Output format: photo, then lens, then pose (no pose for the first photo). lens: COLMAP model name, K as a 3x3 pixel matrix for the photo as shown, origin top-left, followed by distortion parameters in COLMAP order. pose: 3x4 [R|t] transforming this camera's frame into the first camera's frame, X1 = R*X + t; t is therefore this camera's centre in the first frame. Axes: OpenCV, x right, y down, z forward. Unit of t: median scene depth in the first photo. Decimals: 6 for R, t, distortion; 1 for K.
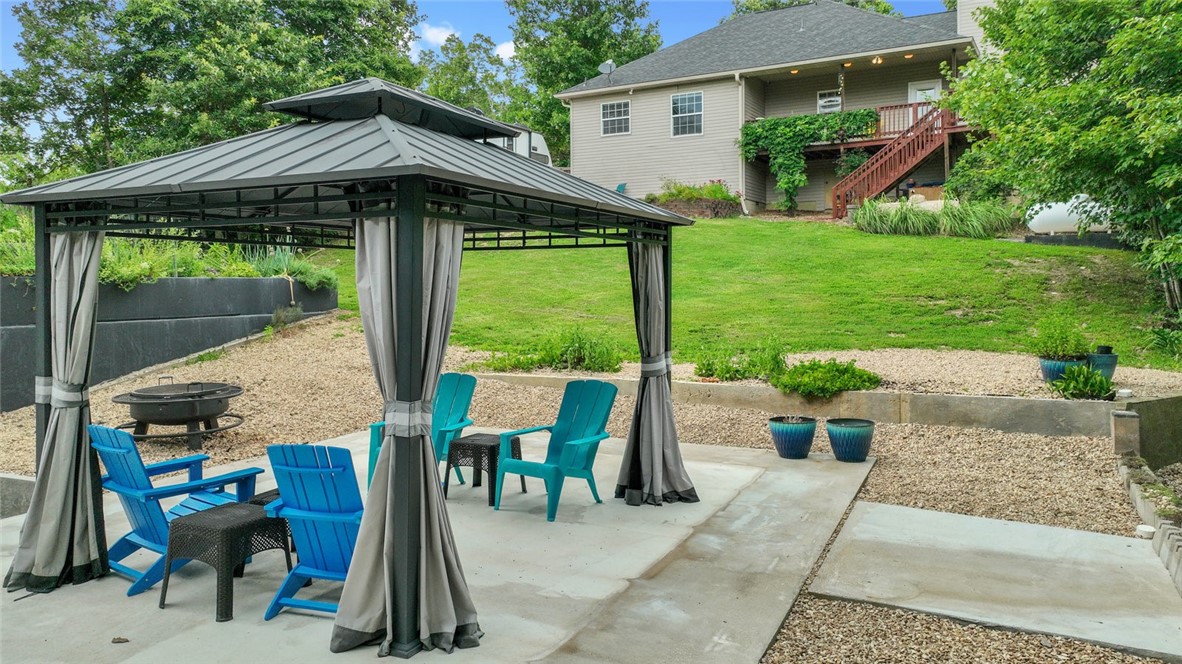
lens RADIAL K [[830.0, 0, 591.0], [0, 830.0, 332.0], [0, 0, 1]] dist [0.005477, 0.005689]
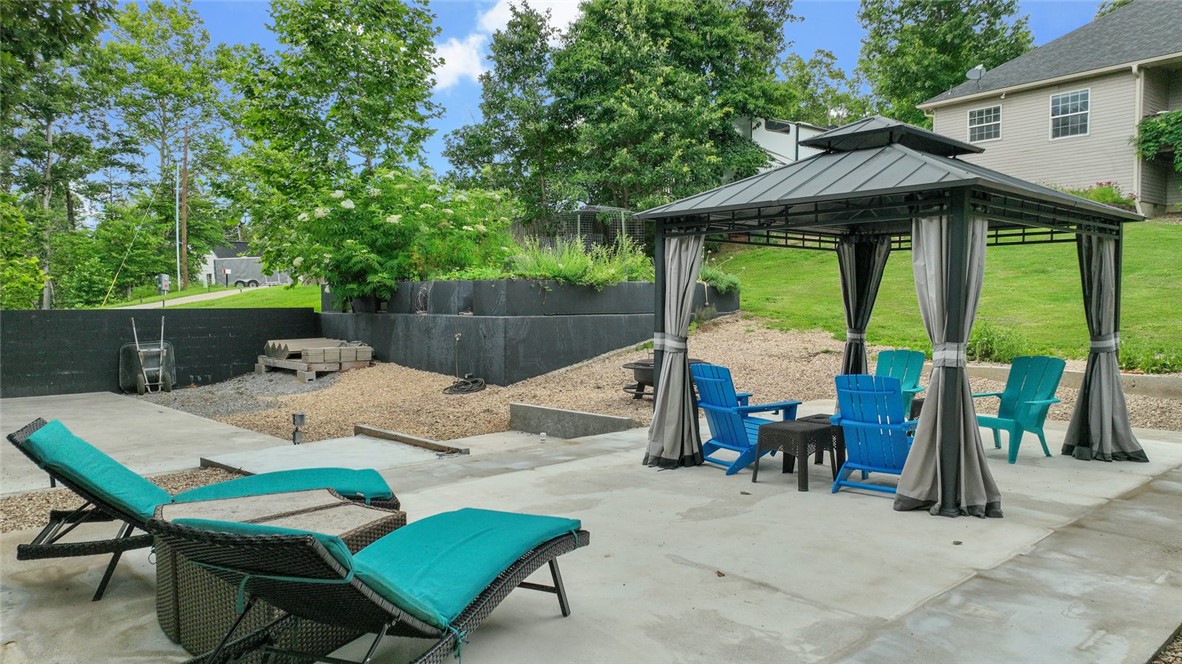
lens RADIAL K [[826.1, 0, 592.6], [0, 826.1, 356.4], [0, 0, 1]] dist [0.007147, 0.008167]
pose [[0.931055, 0.026265, -0.363931, -0.062111], [-0.023308, 0.999650, 0.012514, 0.022692], [0.364133, -0.003169, 0.931342, -0.124922]]
